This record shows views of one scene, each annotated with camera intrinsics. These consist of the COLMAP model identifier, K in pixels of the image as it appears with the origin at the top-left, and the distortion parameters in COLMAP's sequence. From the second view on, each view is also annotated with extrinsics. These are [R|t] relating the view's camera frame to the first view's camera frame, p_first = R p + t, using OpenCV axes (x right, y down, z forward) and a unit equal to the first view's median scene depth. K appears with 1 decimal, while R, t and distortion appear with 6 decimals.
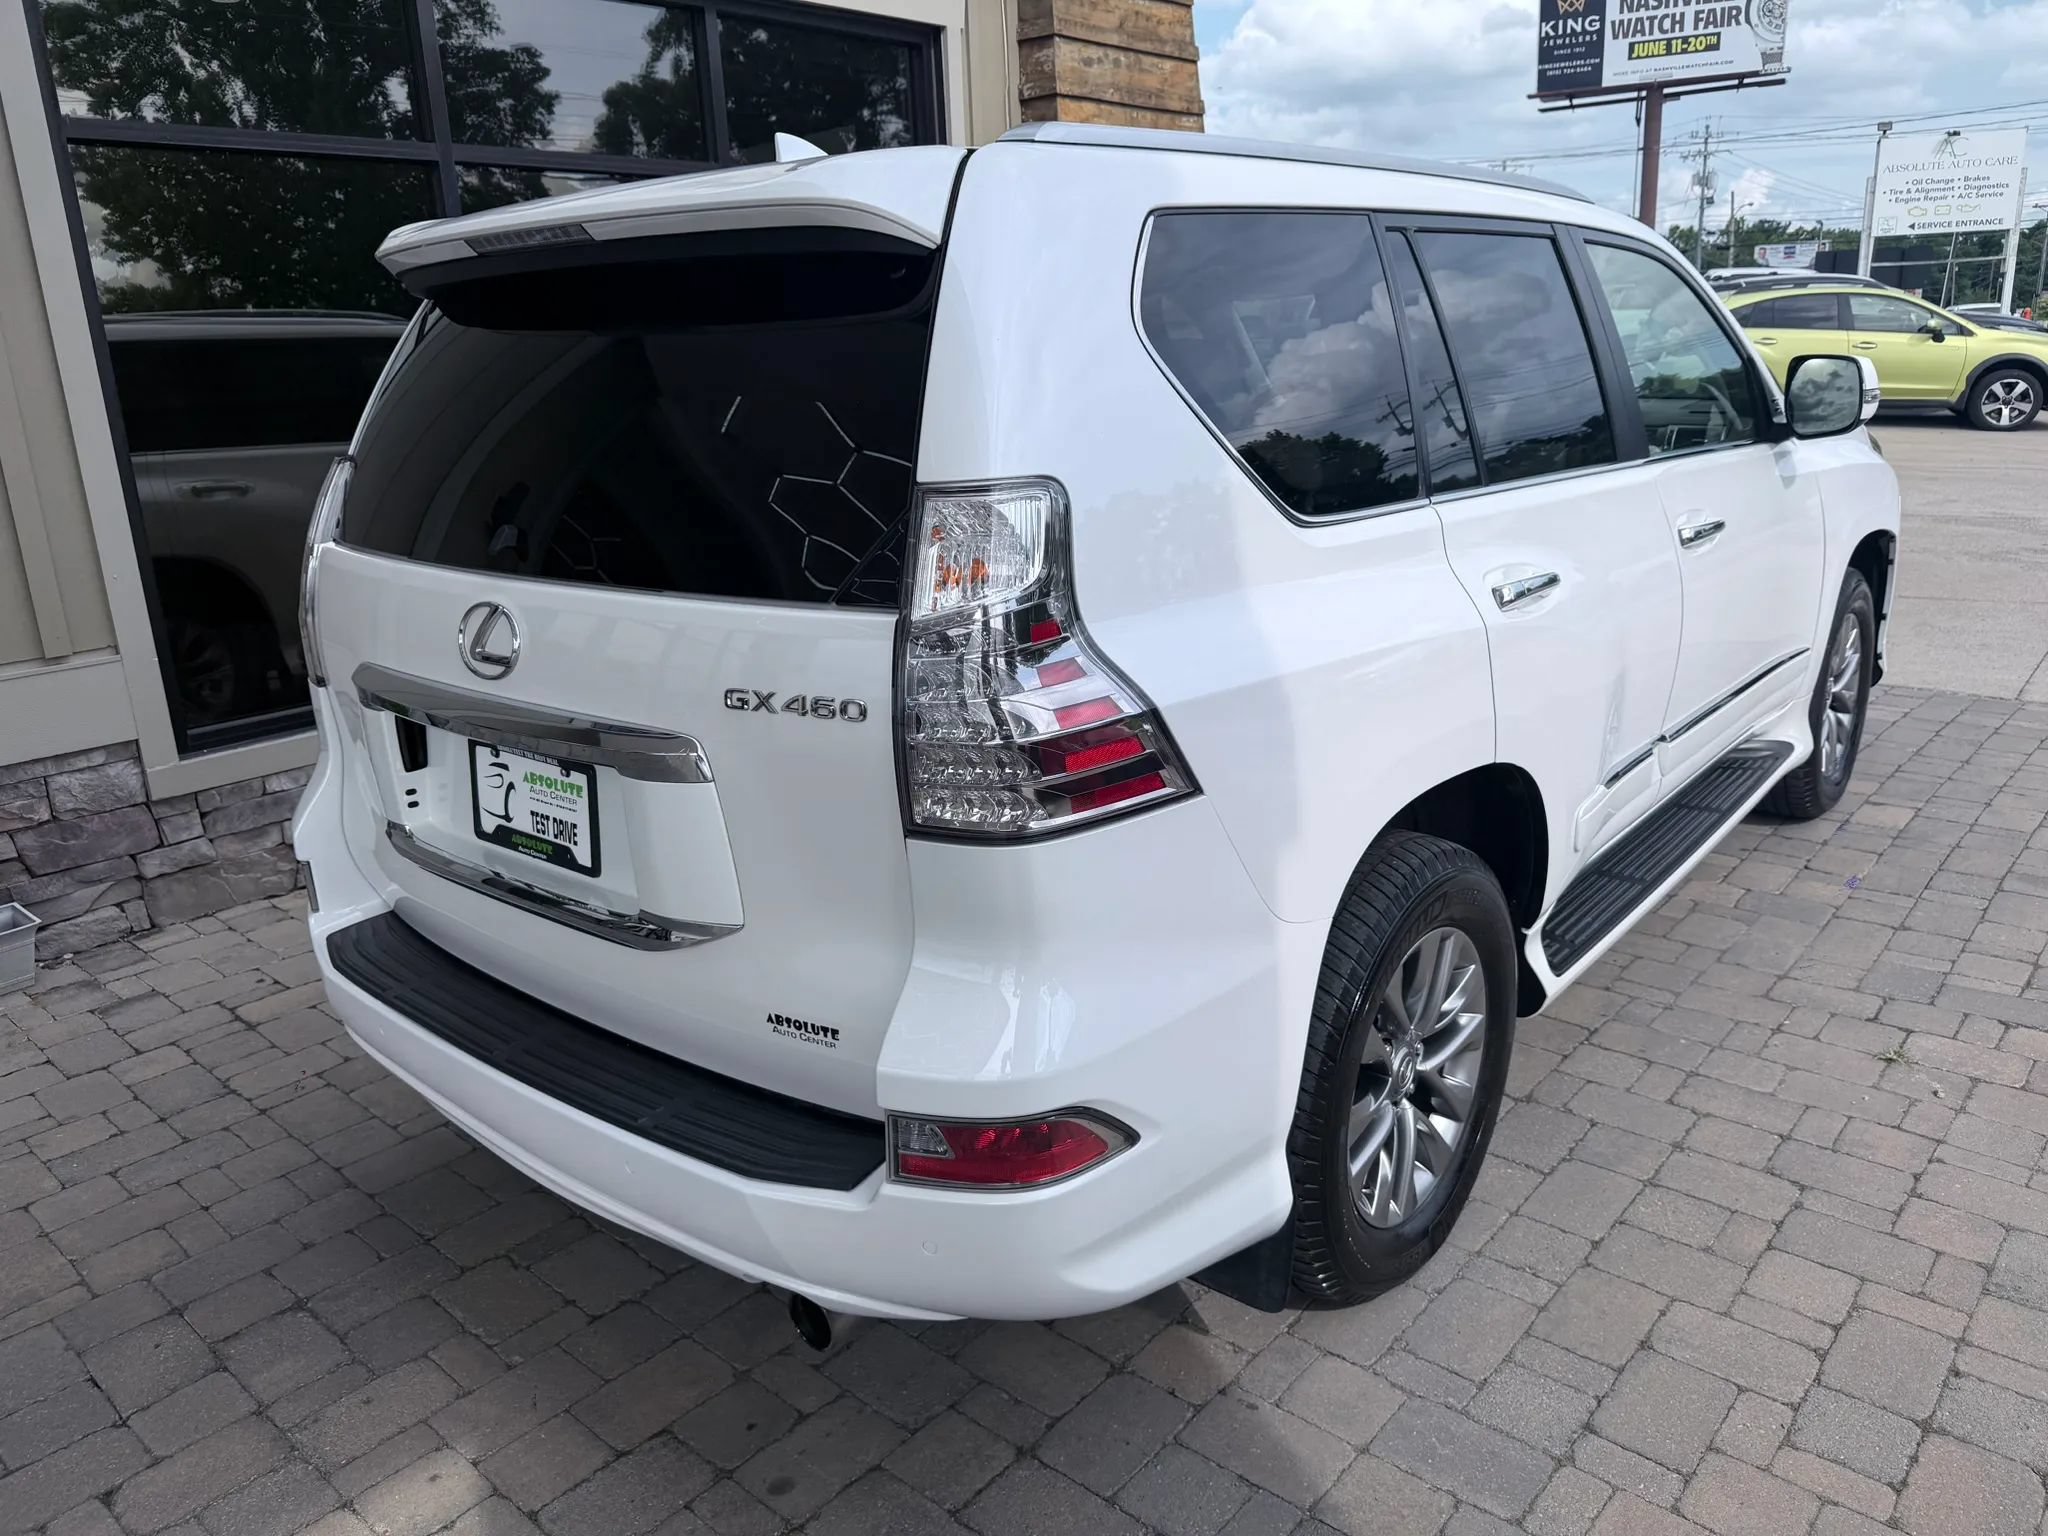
lens RADIAL K [[1468.2, 0, 1031.3], [0, 1468.2, 757.3], [0, 0, 1]] dist [0.016857, -0.020169]
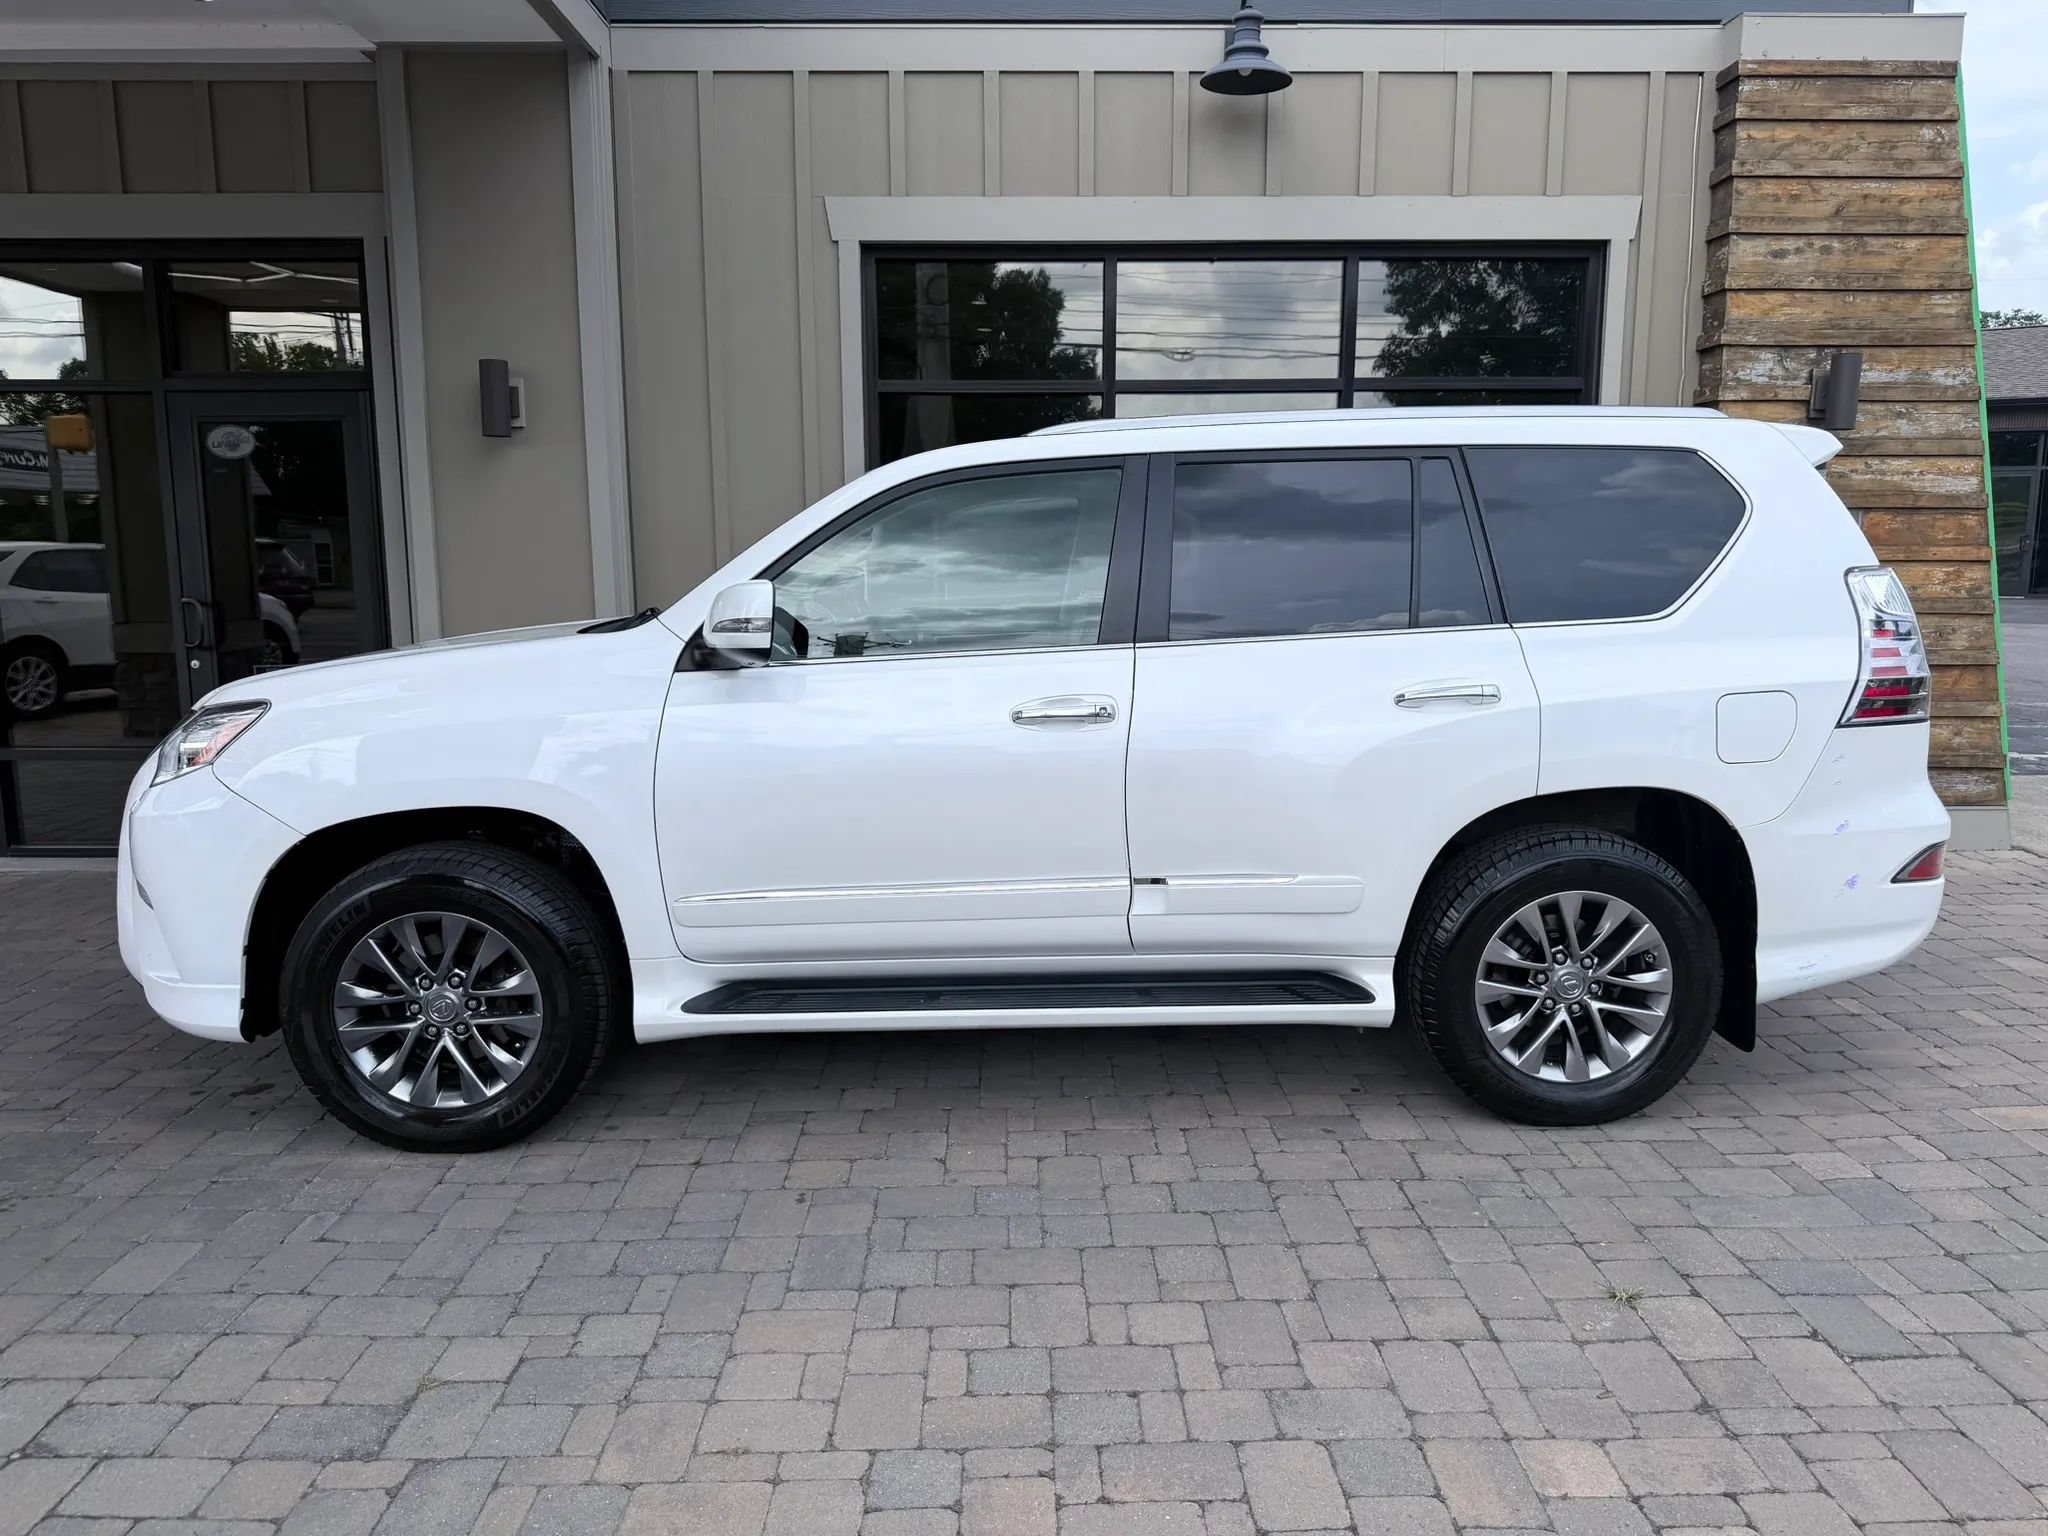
lens RADIAL K [[1468.2, 0, 1029.6], [0, 1468.2, 757.2], [0, 0, 1]] dist [0.016857, -0.020169]
pose [[0.667550, 0.152875, -0.728702, 1.377857], [-0.226816, 0.973931, -0.003460, -0.061245], [0.709177, 0.167591, 0.684822, 0.037787]]
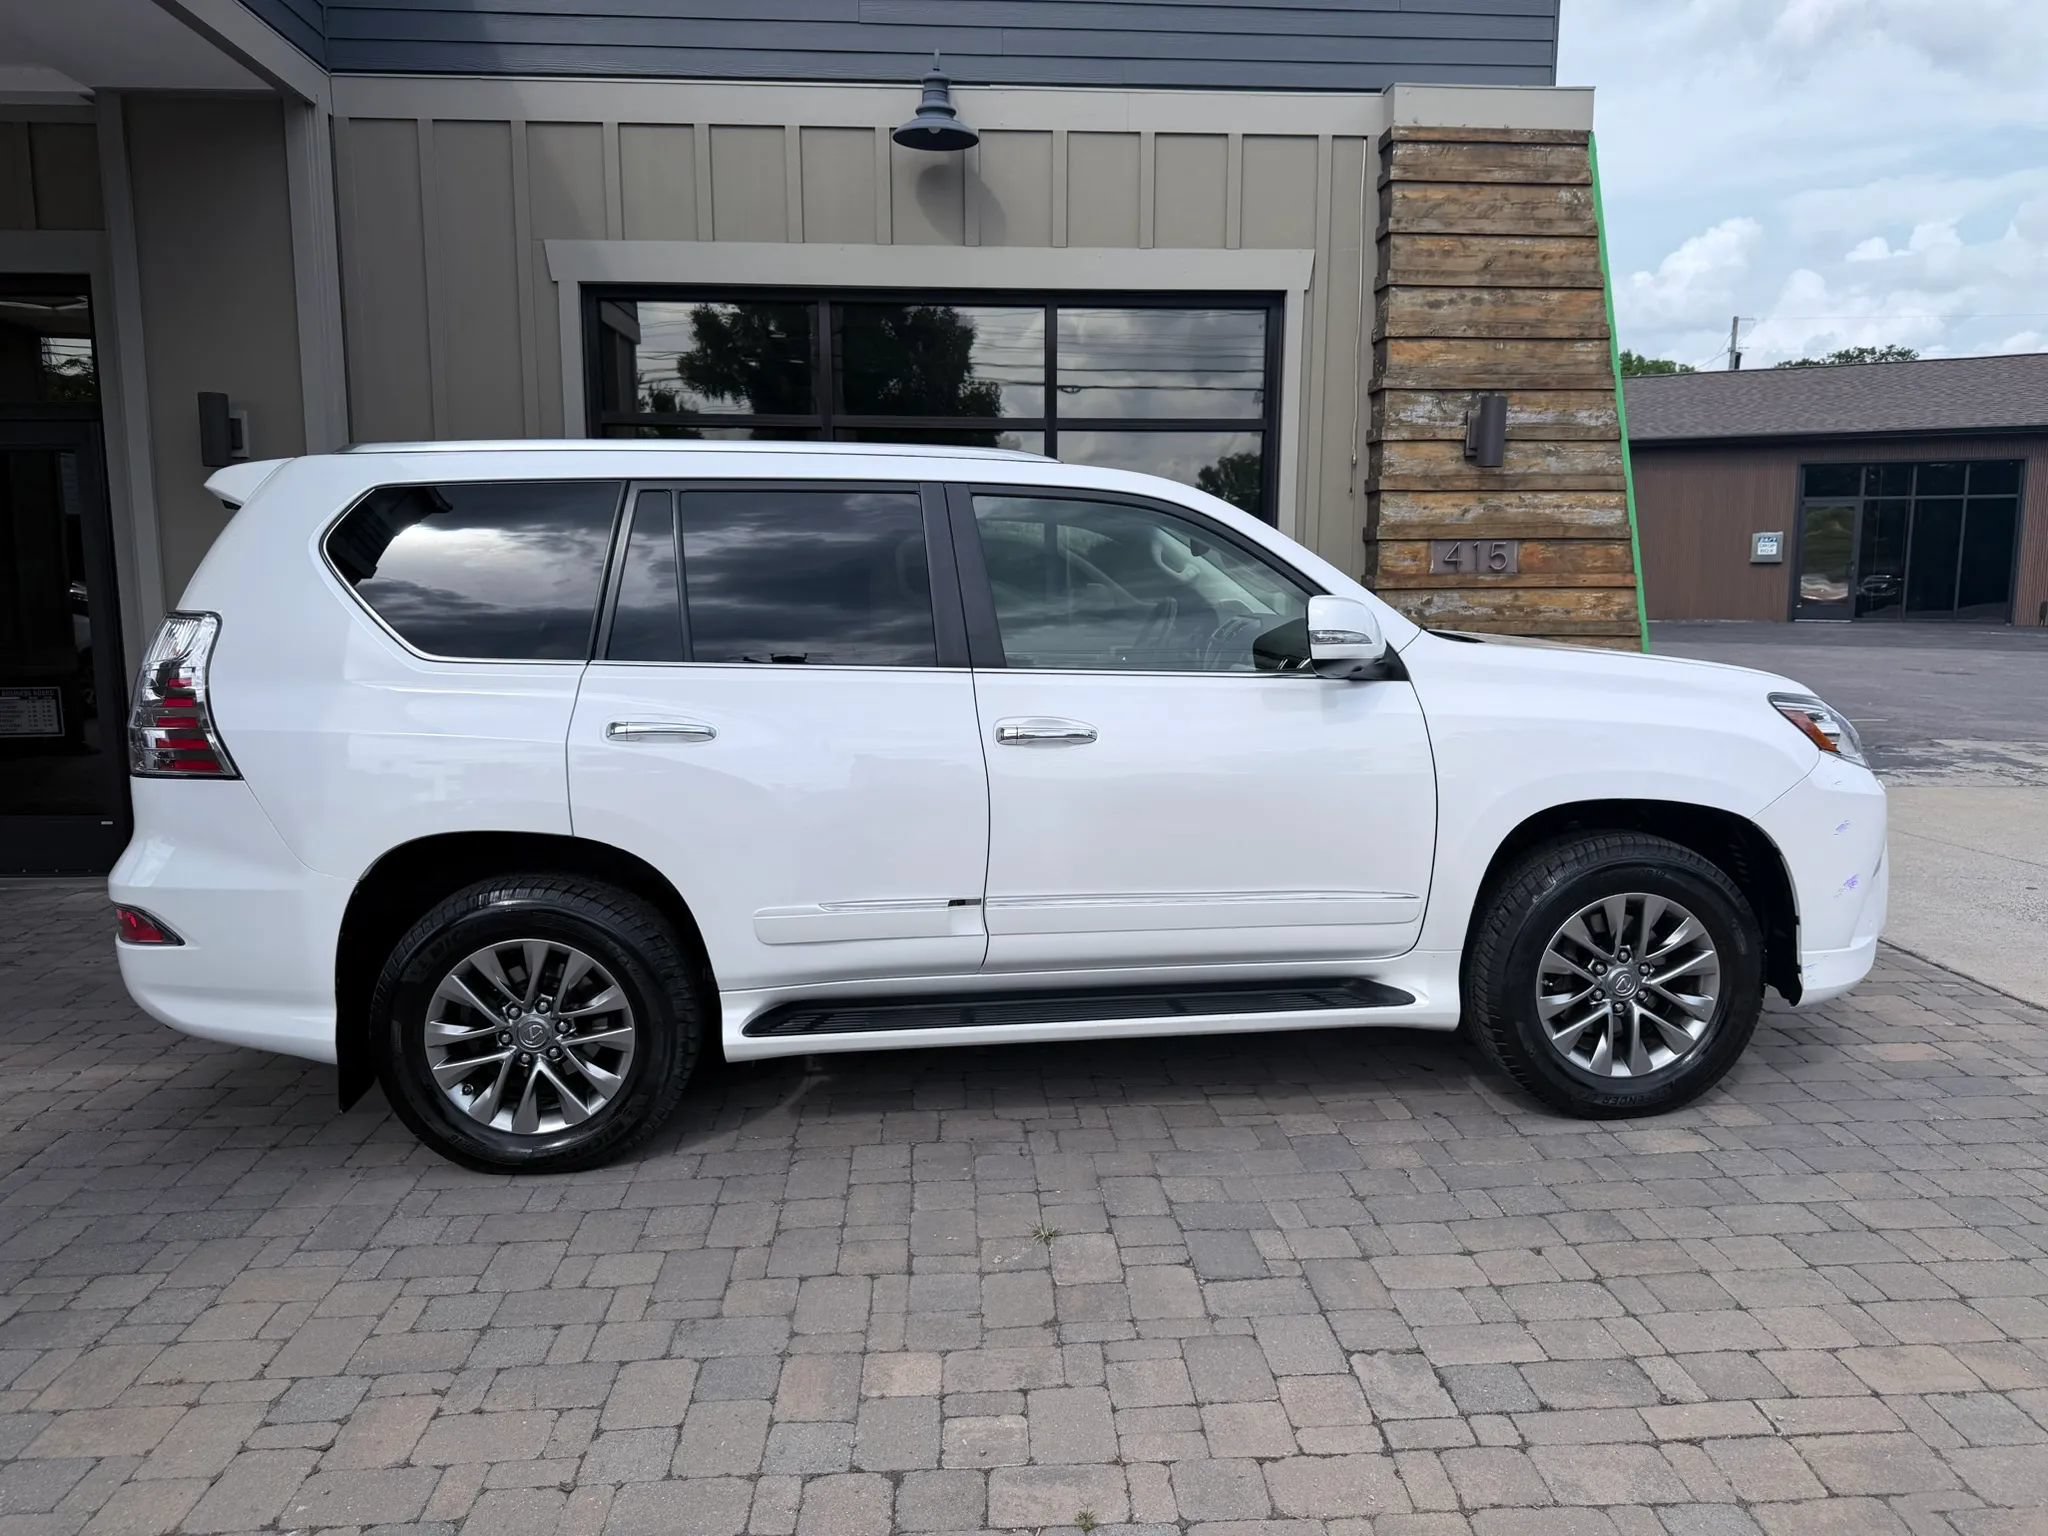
lens RADIAL K [[1468.2, 0, 1039.8], [0, 1468.2, 762.7], [0, 0, 1]] dist [0.016857, -0.020169]
pose [[0.705344, 0.139094, -0.695085, 1.819063], [-0.219853, 0.975132, -0.027963, -0.142853], [0.673910, 0.172540, 0.718384, 0.246029]]
